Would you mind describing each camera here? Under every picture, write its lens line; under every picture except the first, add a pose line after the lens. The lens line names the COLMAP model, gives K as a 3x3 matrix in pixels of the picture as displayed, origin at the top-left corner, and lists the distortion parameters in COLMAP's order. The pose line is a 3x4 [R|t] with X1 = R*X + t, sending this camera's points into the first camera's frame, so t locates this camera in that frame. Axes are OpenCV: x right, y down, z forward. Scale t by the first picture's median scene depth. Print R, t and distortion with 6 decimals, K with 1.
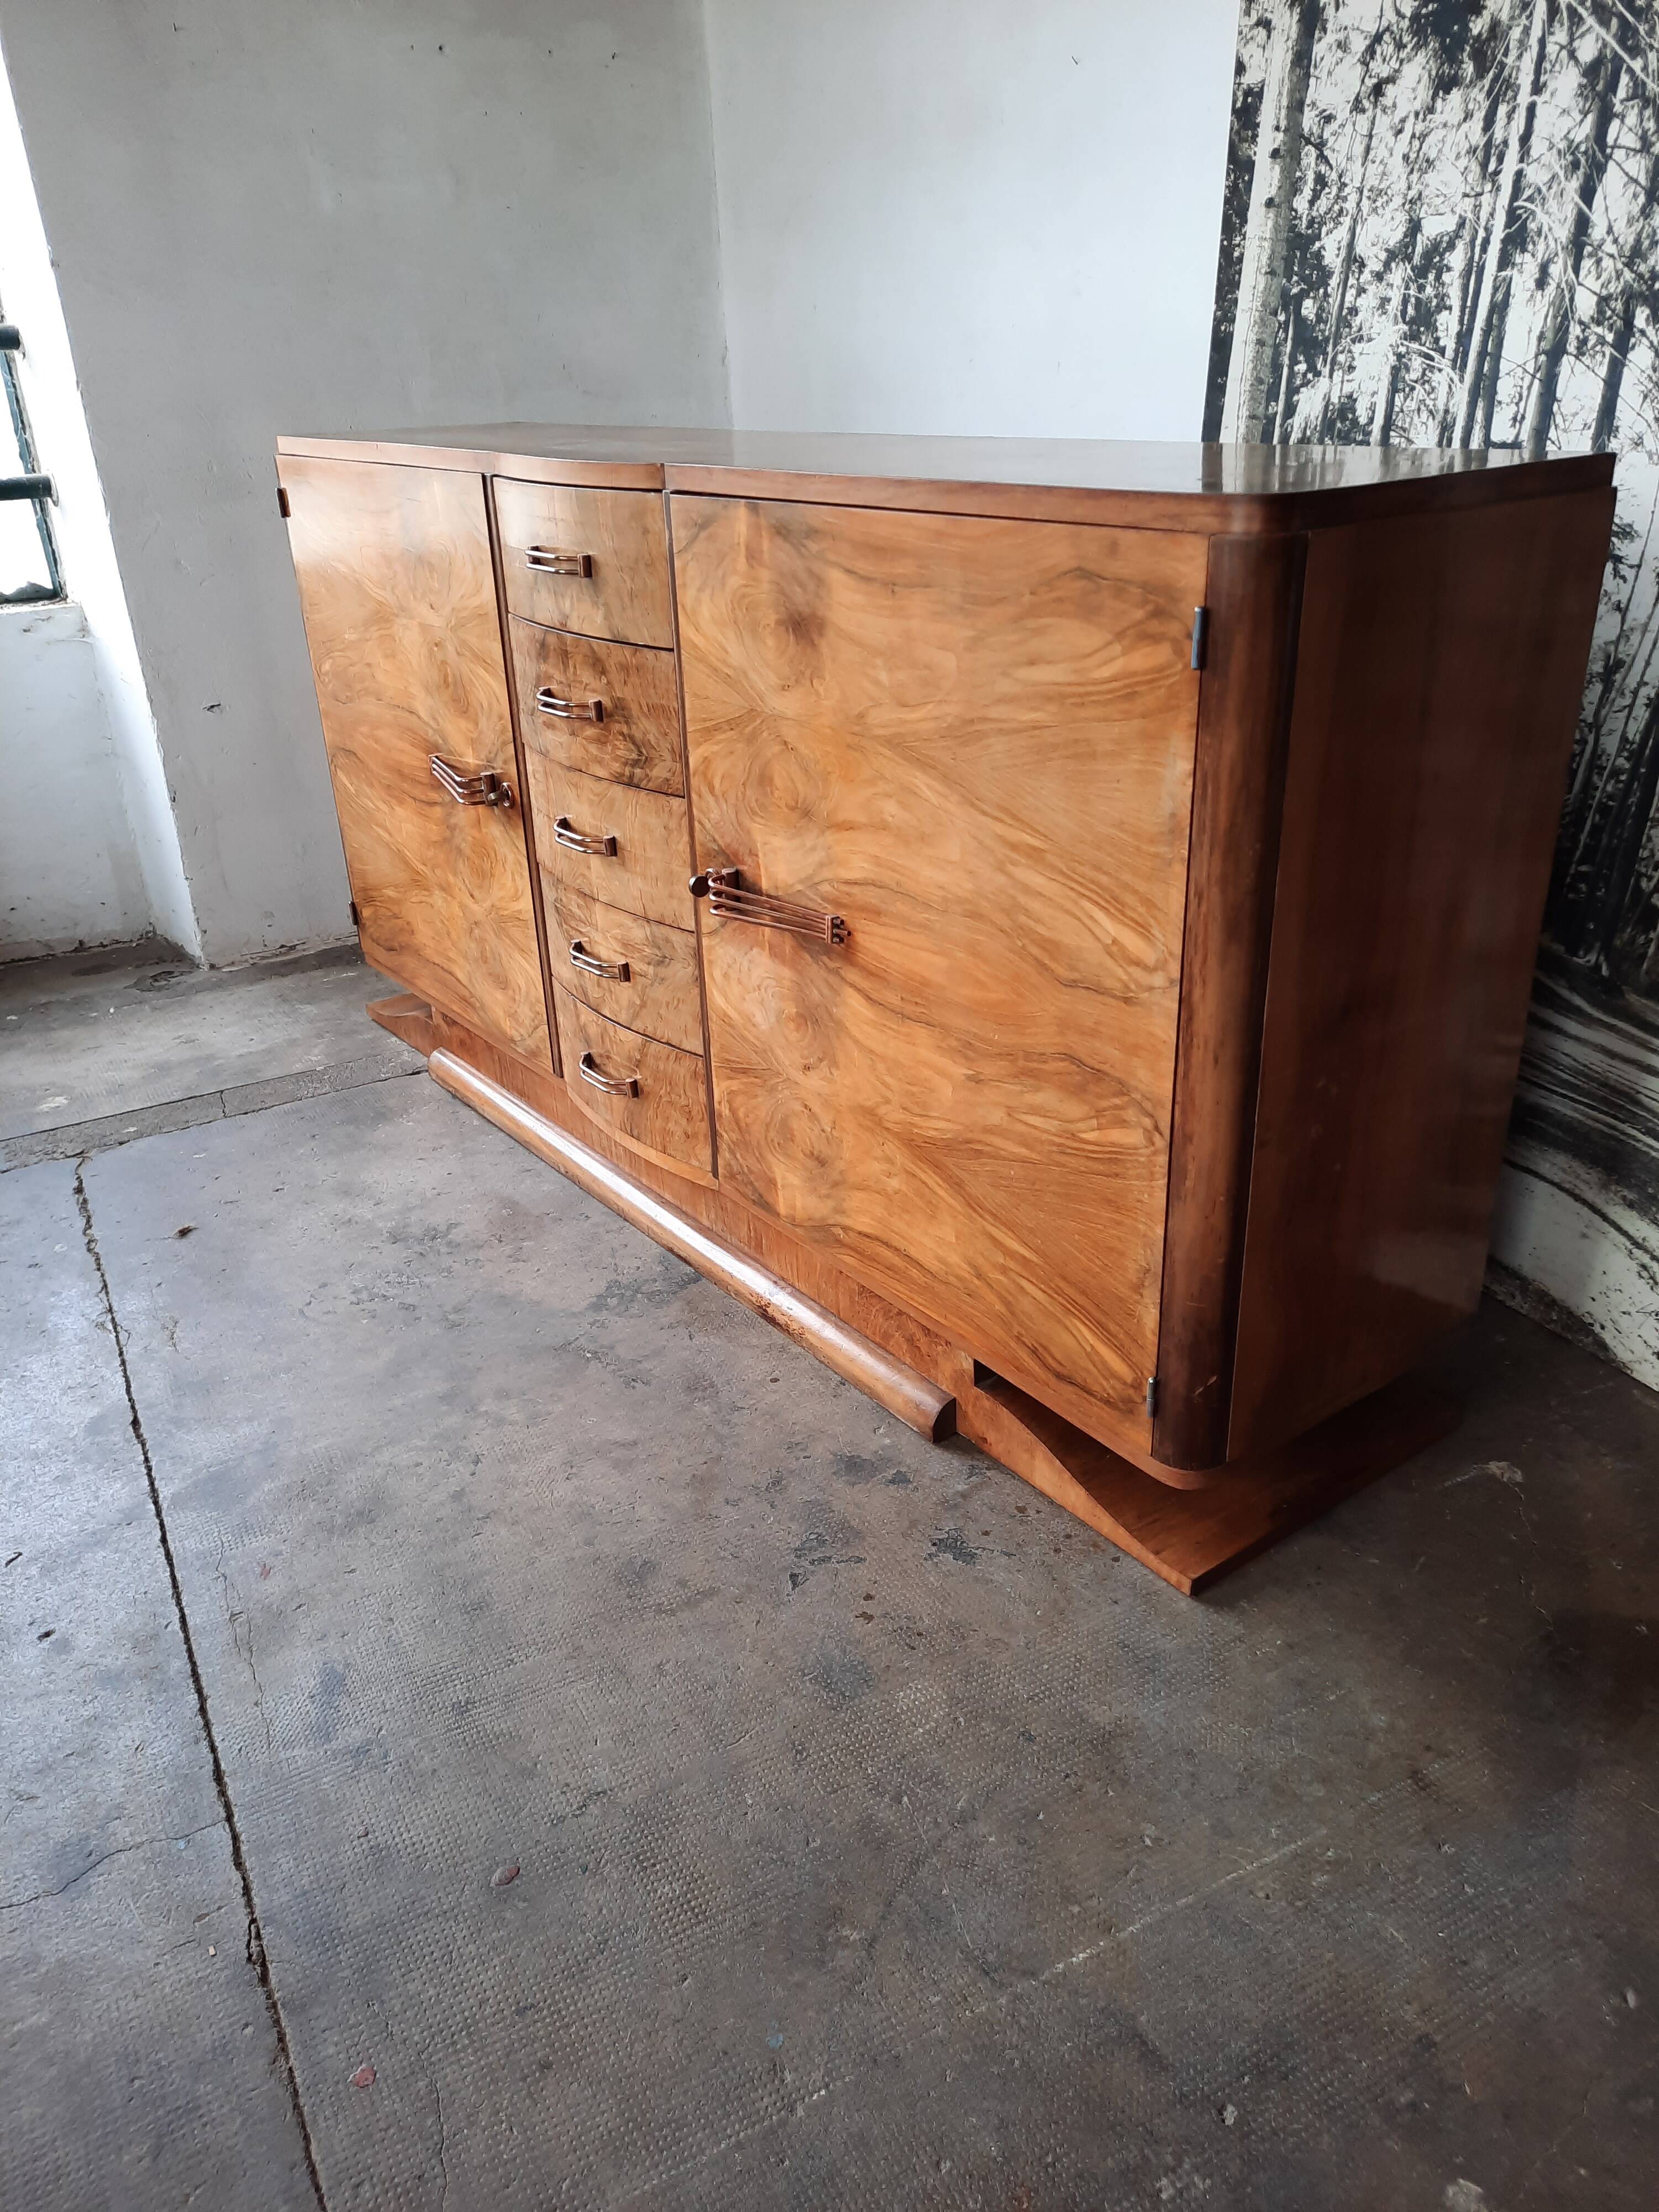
lens RADIAL K [[1627.5, 0, 827.2], [0, 1627.5, 1128.2], [0, 0, 1]] dist [0.051405, -0.056602]
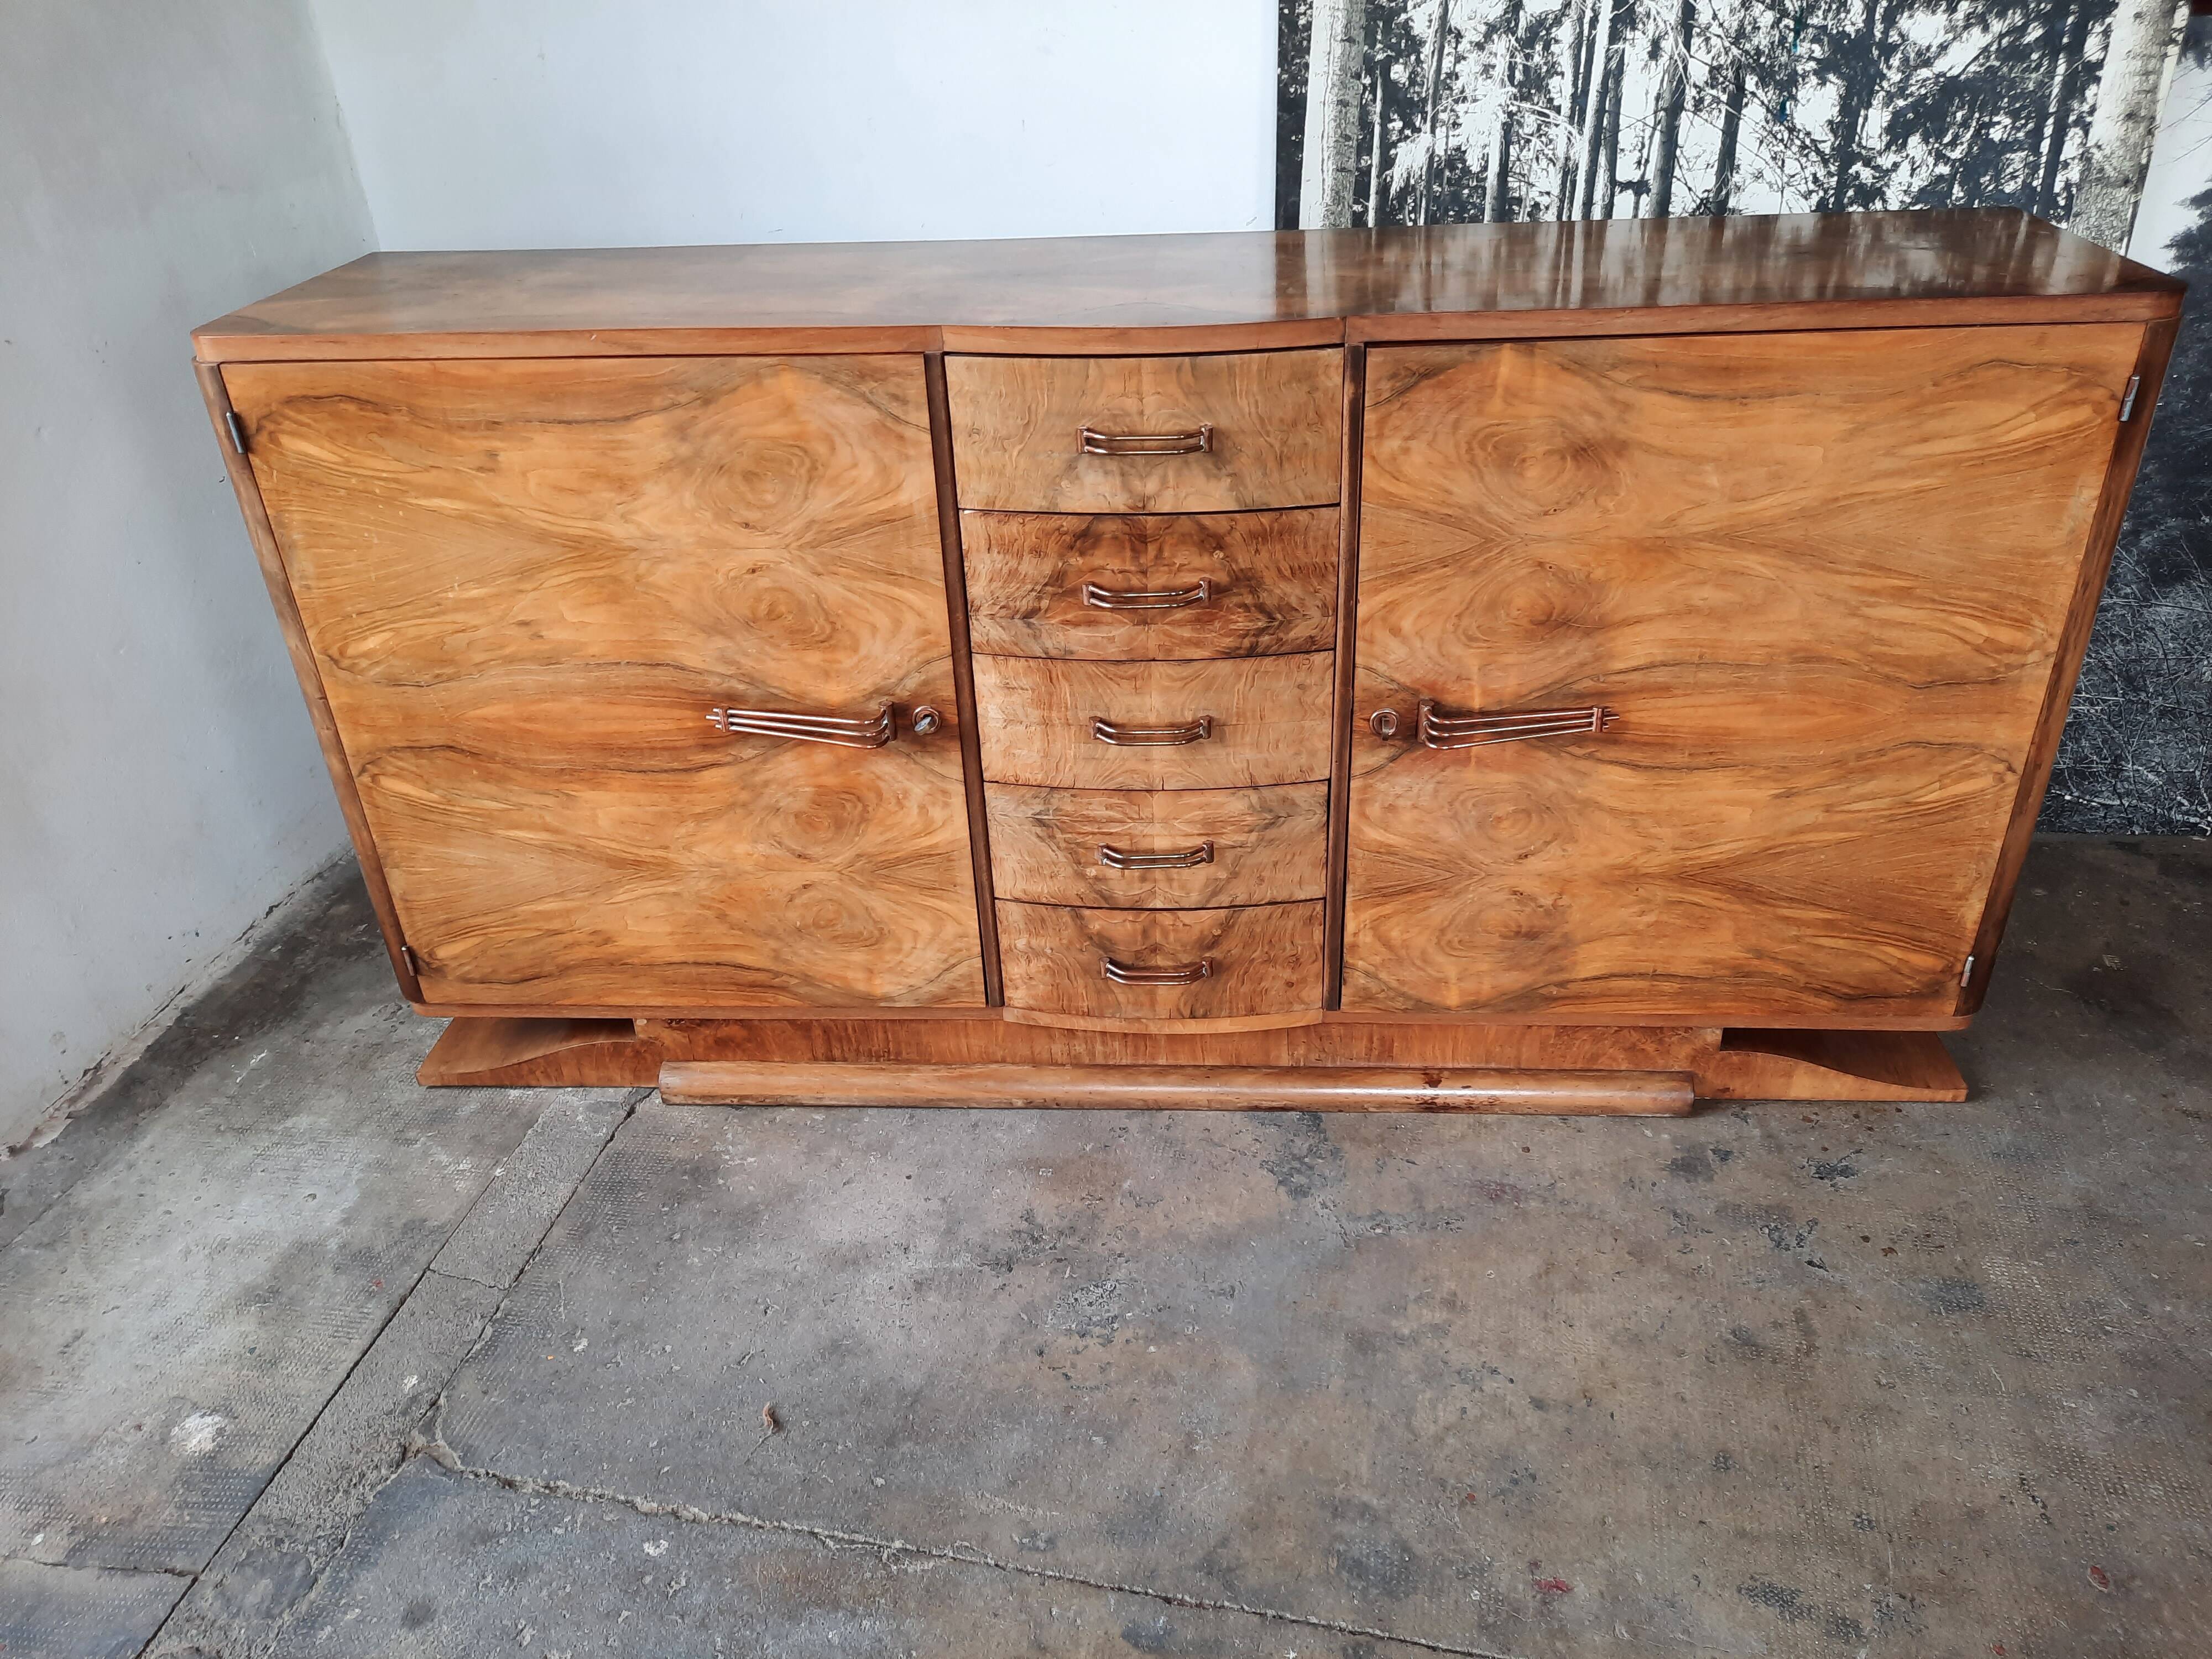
lens RADIAL K [[1627.5, 0, 1127.5], [0, 1627.5, 828.8], [0, 0, 1]] dist [0.051405, -0.056602]
pose [[0.649237, -0.376199, 0.661034, -0.820617], [0.344406, 0.920313, 0.185497, -0.319194], [-0.678142, 0.107233, 0.727066, 0.396800]]
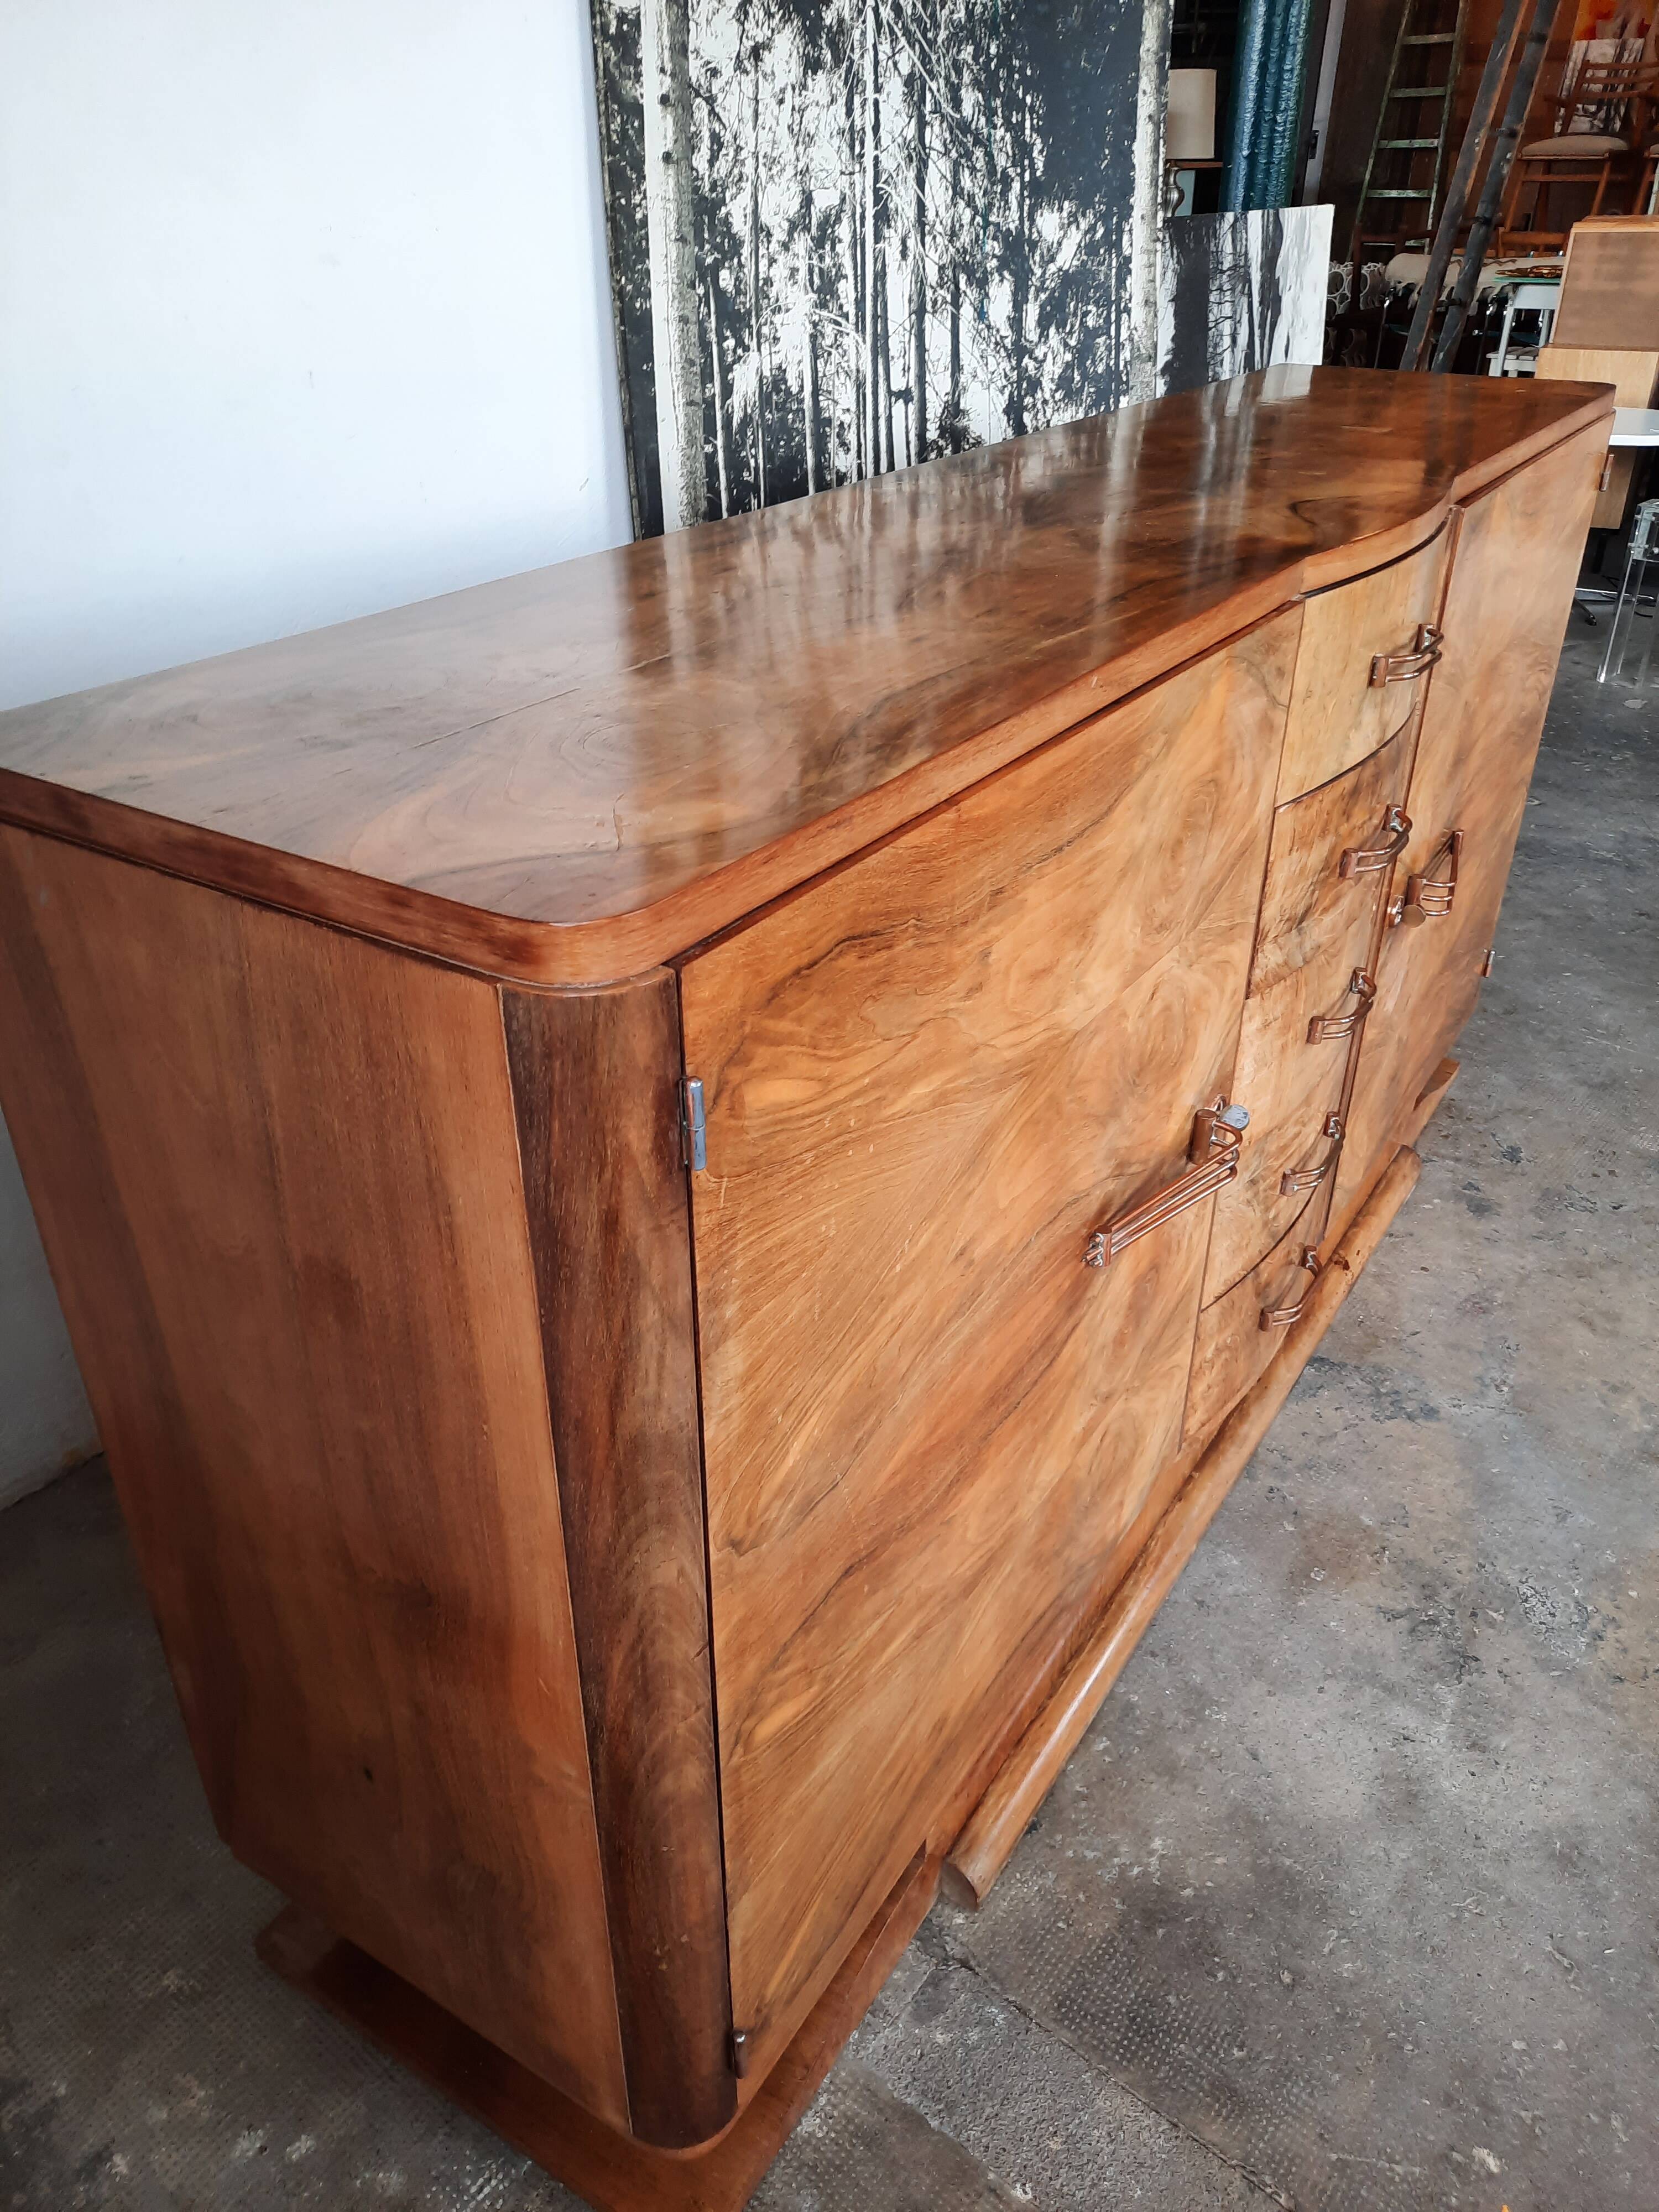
lens RADIAL K [[1627.5, 0, 840.1], [0, 1627.5, 1115.2], [0, 0, 1]] dist [0.051405, -0.056602]
pose [[-0.354100, -0.444853, 0.822629, -0.761090], [0.413836, 0.714280, 0.564396, -0.711188], [-0.838661, 0.540286, -0.068830, 1.365927]]
